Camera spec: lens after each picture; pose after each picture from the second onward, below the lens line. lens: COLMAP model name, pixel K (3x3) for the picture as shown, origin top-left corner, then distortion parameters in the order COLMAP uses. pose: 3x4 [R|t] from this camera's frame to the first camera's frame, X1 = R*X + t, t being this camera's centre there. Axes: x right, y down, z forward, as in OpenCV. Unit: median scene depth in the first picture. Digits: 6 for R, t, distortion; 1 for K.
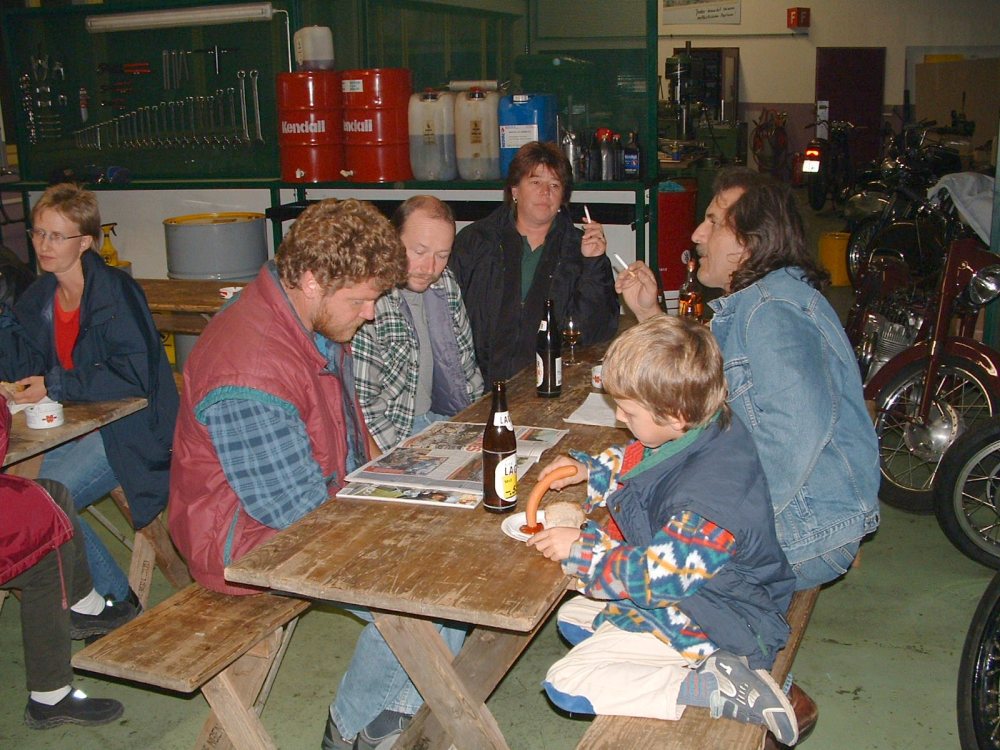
lens RADIAL K [[1141.6, 0, 500.0], [0, 1141.6, 375.0], [0, 0, 1]] dist [-0.198083, 0.225487]
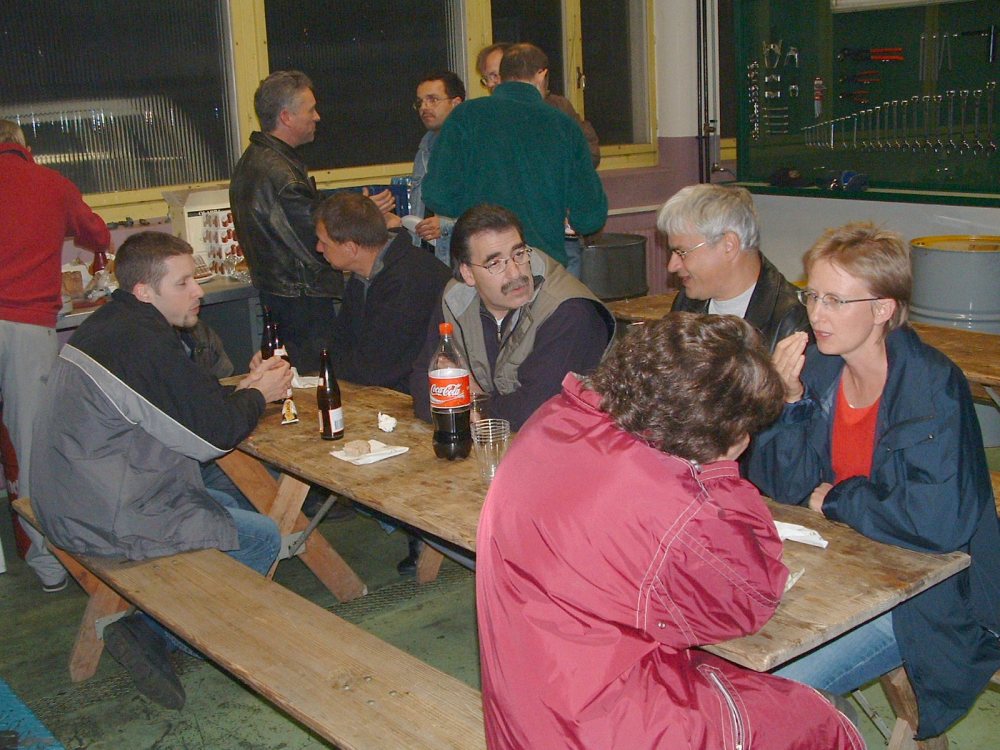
lens RADIAL K [[1141.6, 0, 500.0], [0, 1141.6, 375.0], [0, 0, 1]] dist [-0.198083, 0.225487]
pose [[0.842506, 0.112483, -0.526812, -0.110419], [-0.105762, 0.993462, 0.042980, -0.043732], [0.528202, 0.019506, 0.848895, 0.150230]]
